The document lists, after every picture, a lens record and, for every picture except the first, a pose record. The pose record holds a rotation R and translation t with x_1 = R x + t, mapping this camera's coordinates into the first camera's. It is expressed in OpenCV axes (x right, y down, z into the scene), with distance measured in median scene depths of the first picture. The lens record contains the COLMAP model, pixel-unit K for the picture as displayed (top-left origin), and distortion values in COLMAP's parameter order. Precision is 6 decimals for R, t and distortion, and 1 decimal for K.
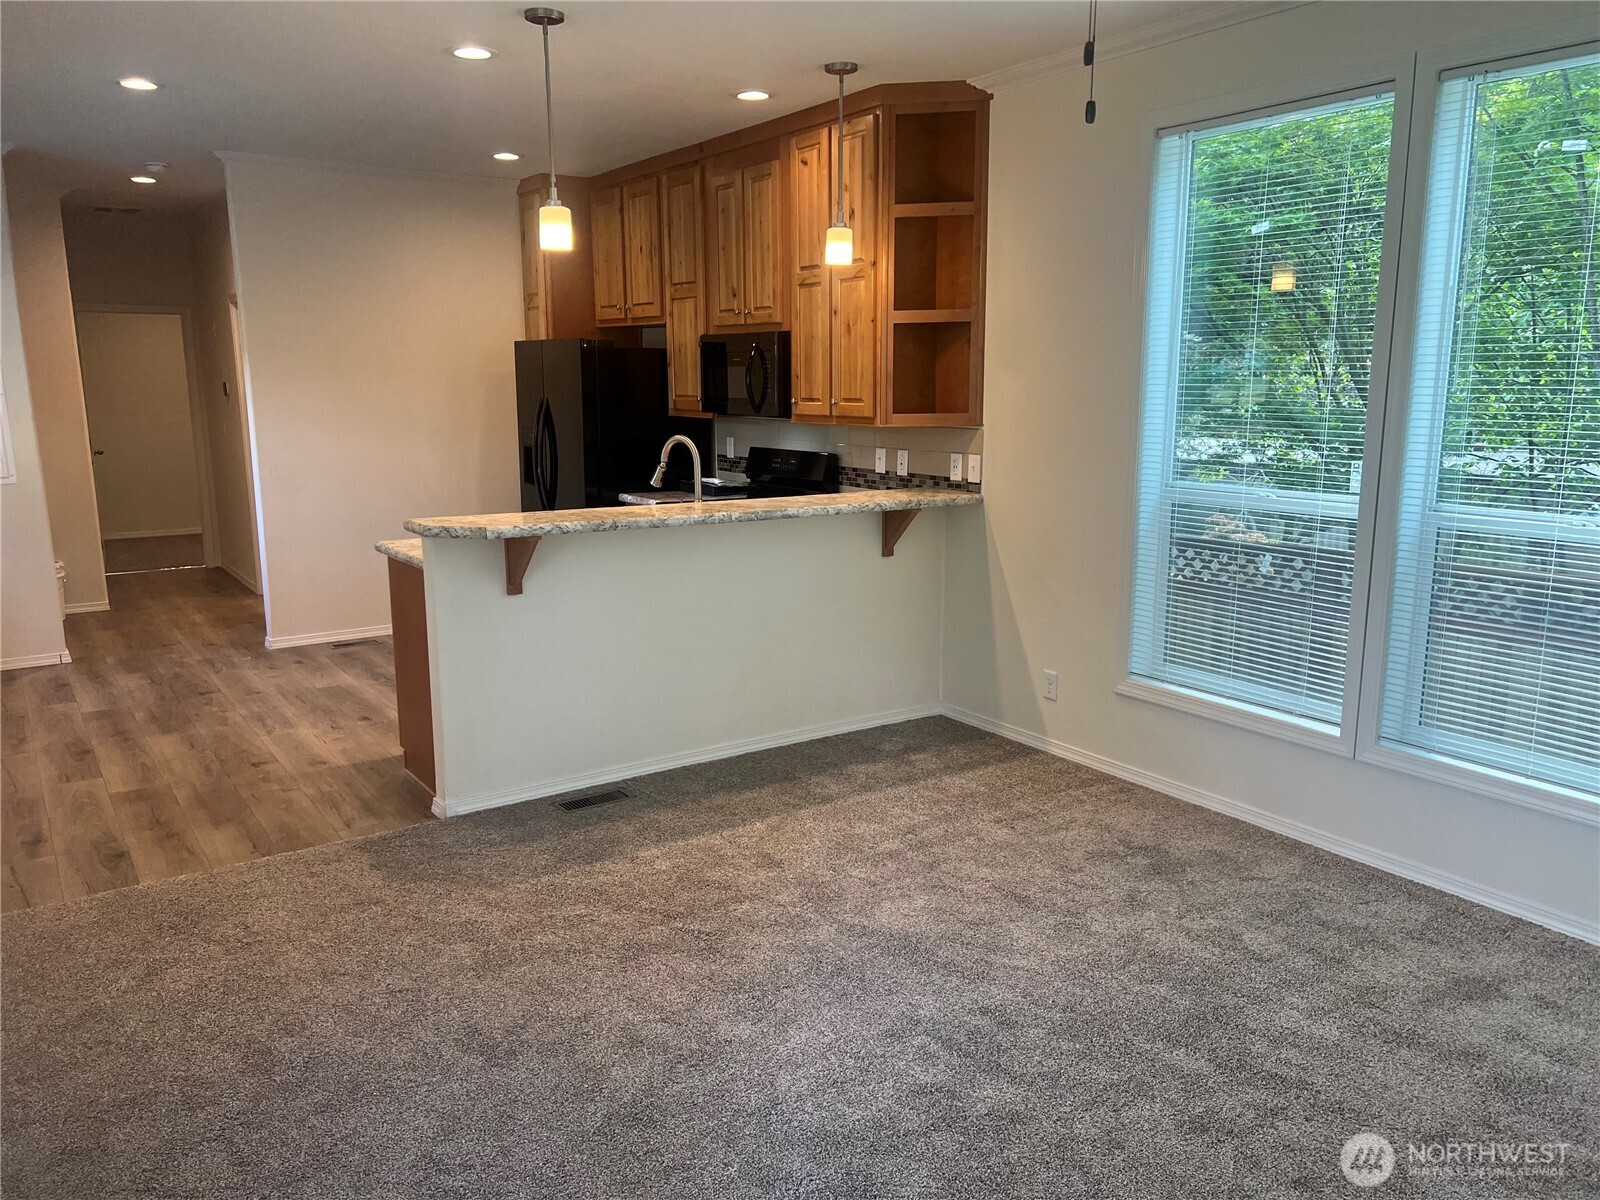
lens RADIAL K [[1204.5, 0, 809.2], [0, 1204.5, 619.1], [0, 0, 1]] dist [0.065360, -0.073744]
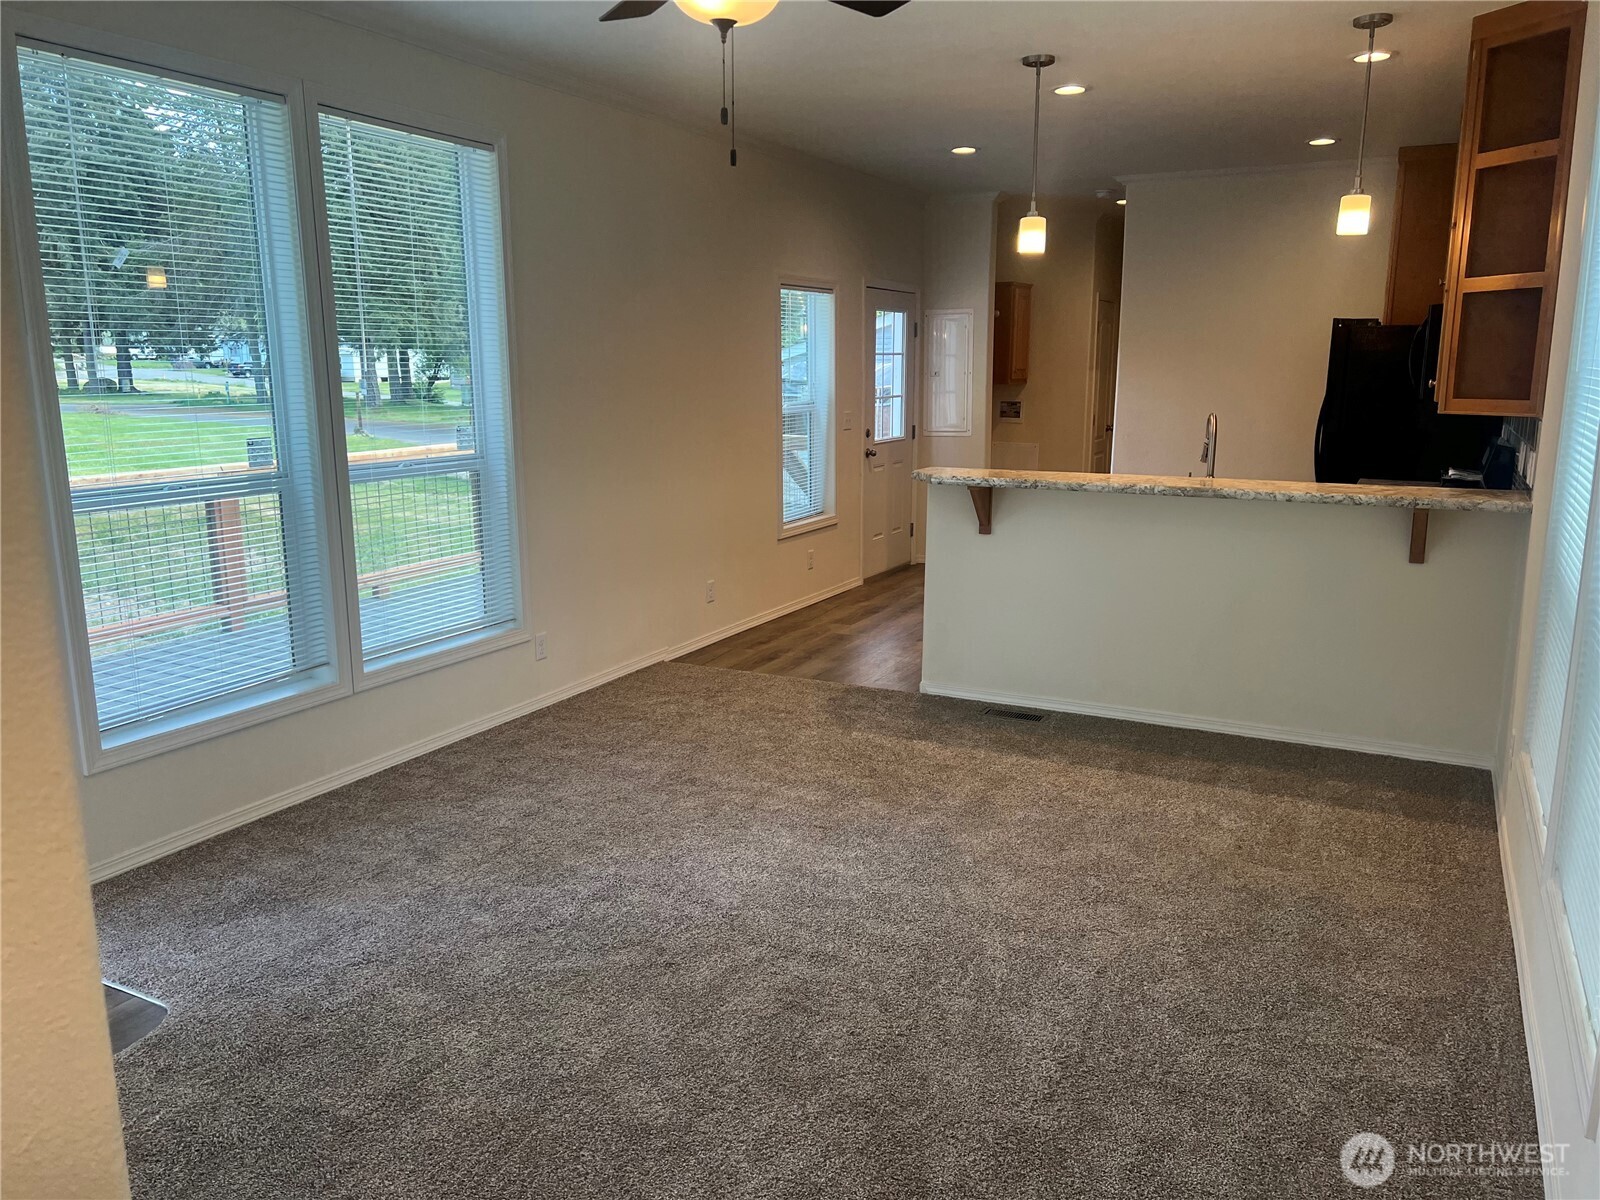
lens RADIAL K [[1204.5, 0, 792.1], [0, 1204.5, 608.1], [0, 0, 1]] dist [0.065360, -0.073744]
pose [[0.467369, 0.179391, -0.865670, 0.582140], [-0.176211, 0.978451, 0.107627, -0.033766], [0.866323, 0.102239, 0.488909, 0.176287]]
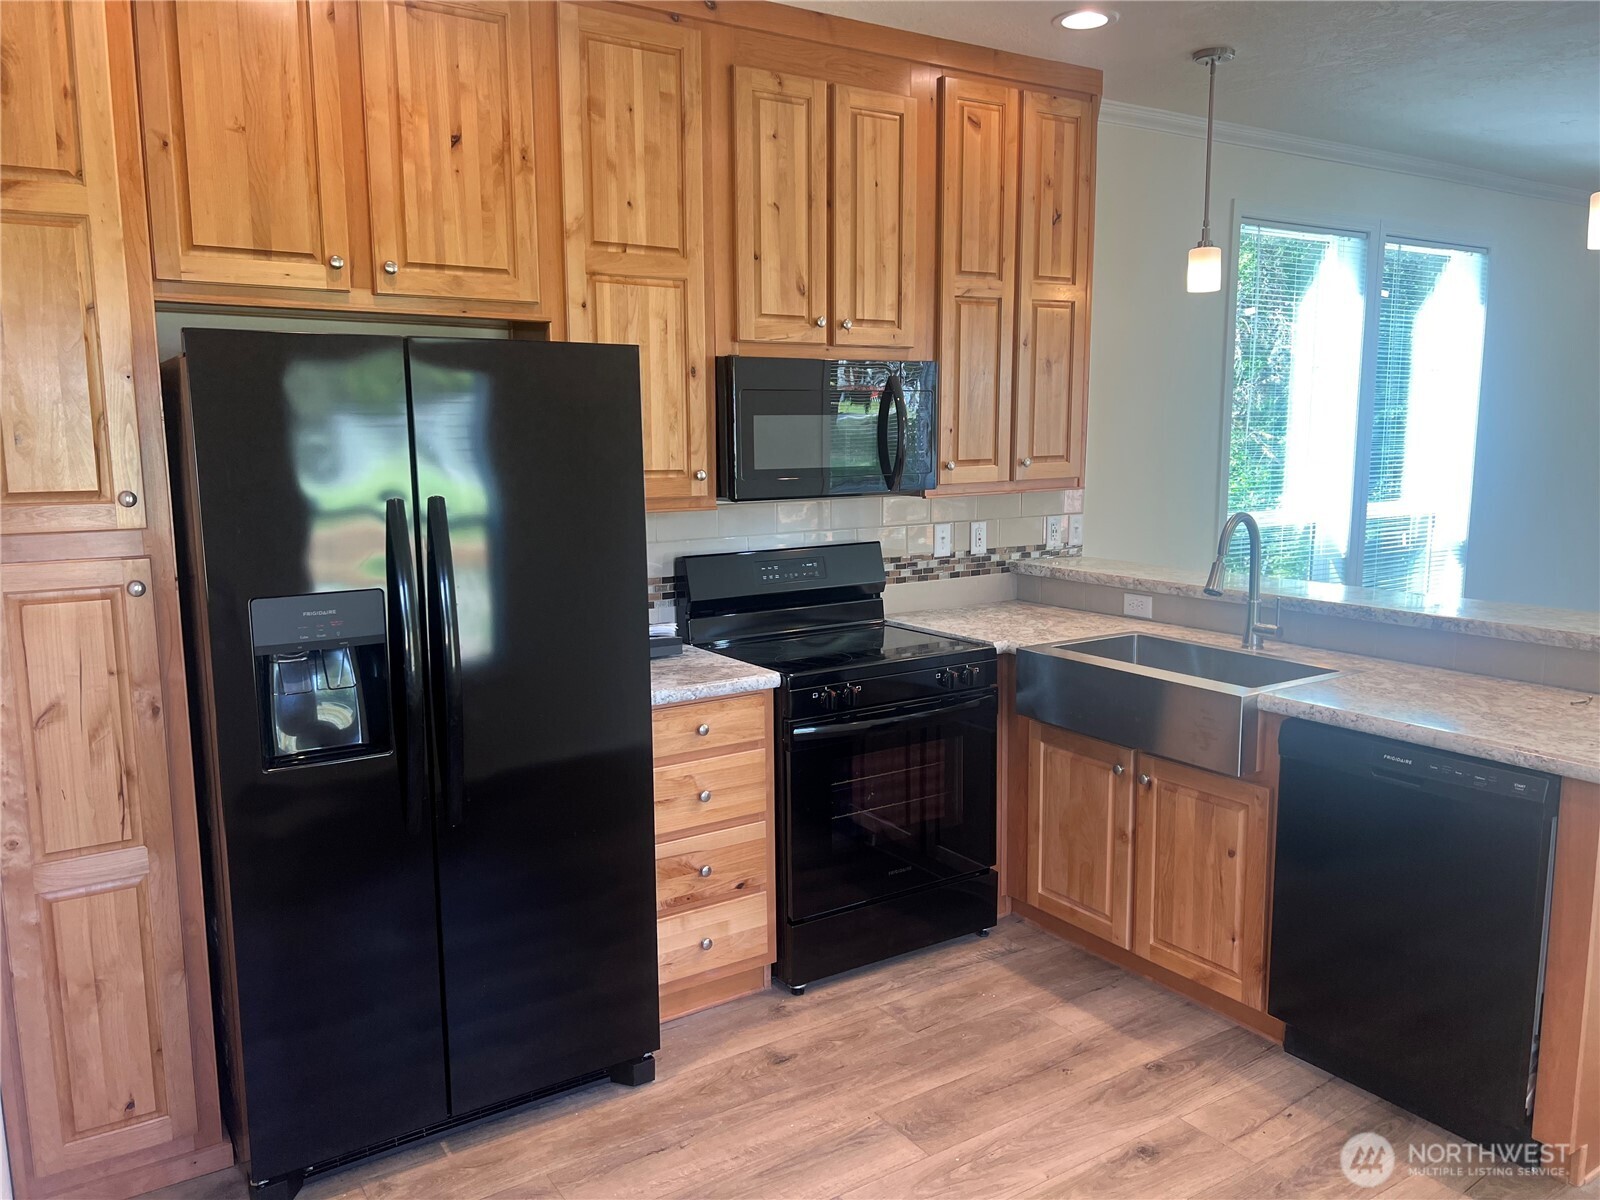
lens RADIAL K [[1204.5, 0, 794.1], [0, 1204.5, 607.0], [0, 0, 1]] dist [0.065360, -0.073744]
pose [[0.023695, -0.148030, 0.988699, -0.710862], [0.205195, 0.968640, 0.140109, -0.221610], [-0.978434, 0.199556, 0.053327, 1.089943]]
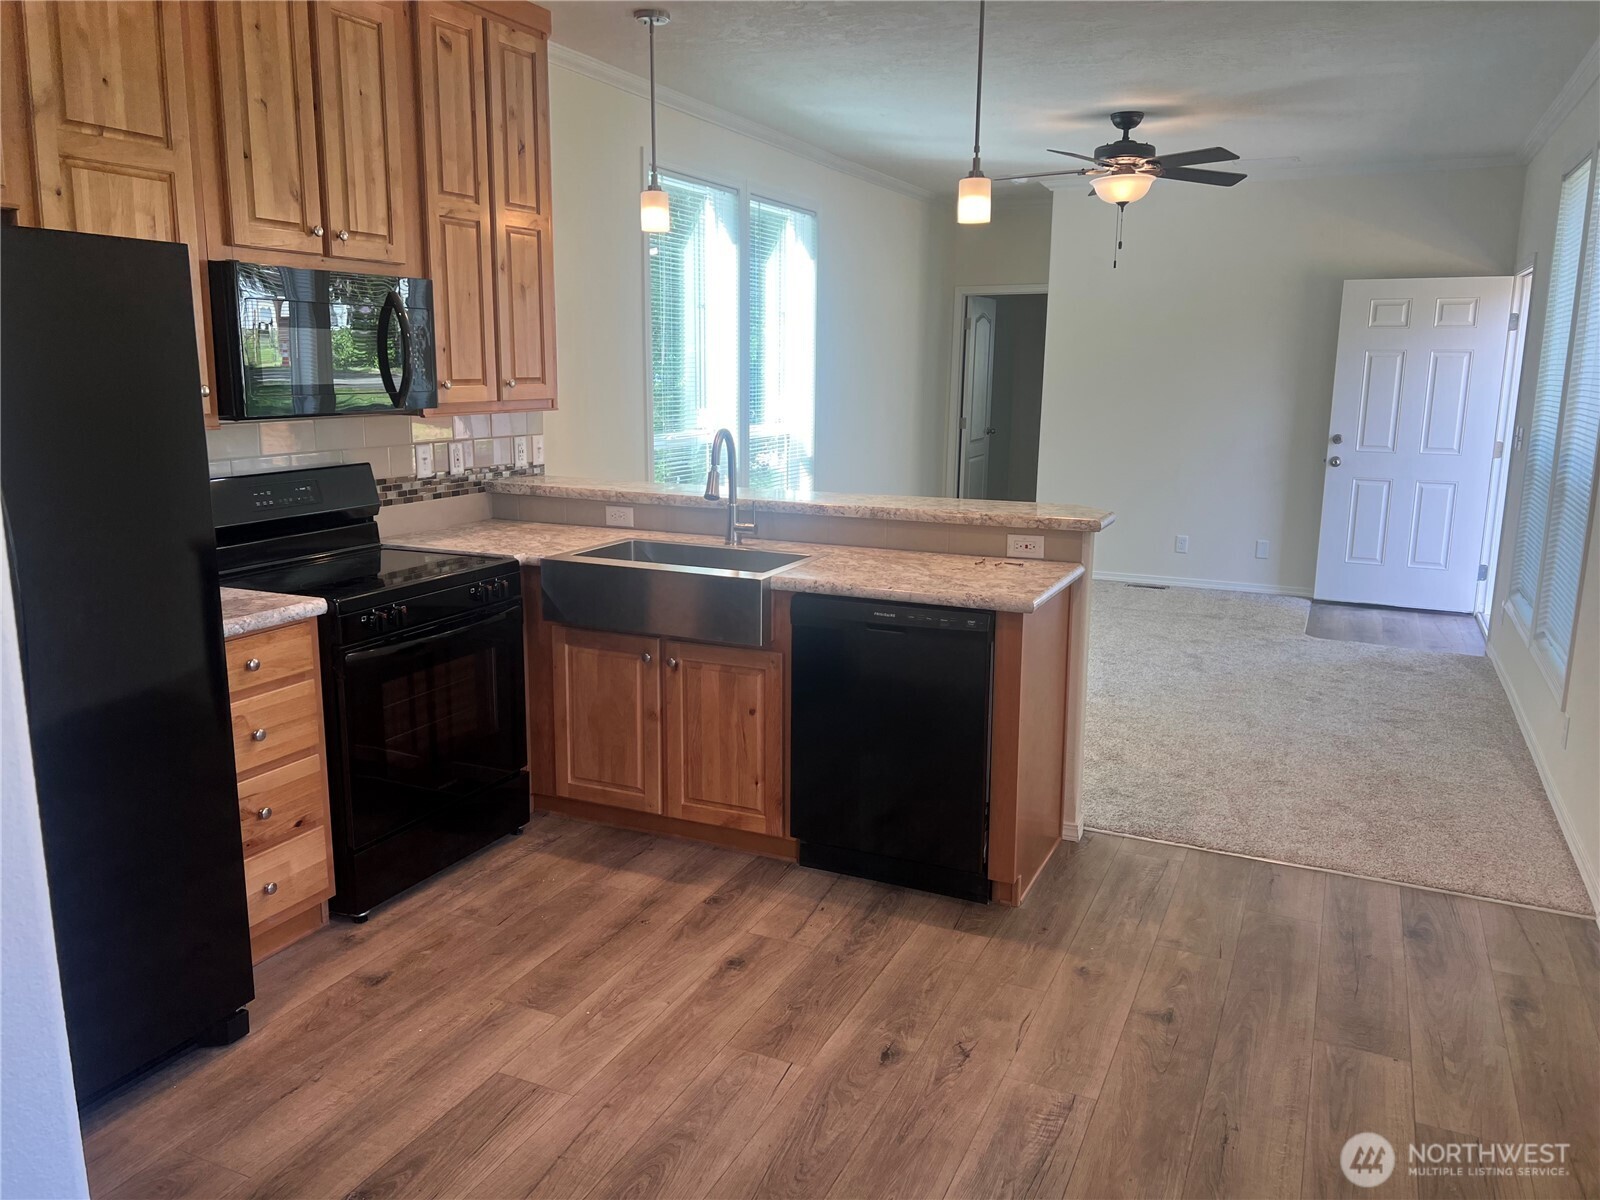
lens RADIAL K [[1204.5, 0, 803.3], [0, 1204.5, 588.6], [0, 0, 1]] dist [0.065360, -0.073744]
pose [[-0.517235, -0.165159, 0.839756, -0.729503], [0.158213, 0.945839, 0.283472, -0.239848], [-0.841092, 0.279482, -0.463091, 1.207518]]
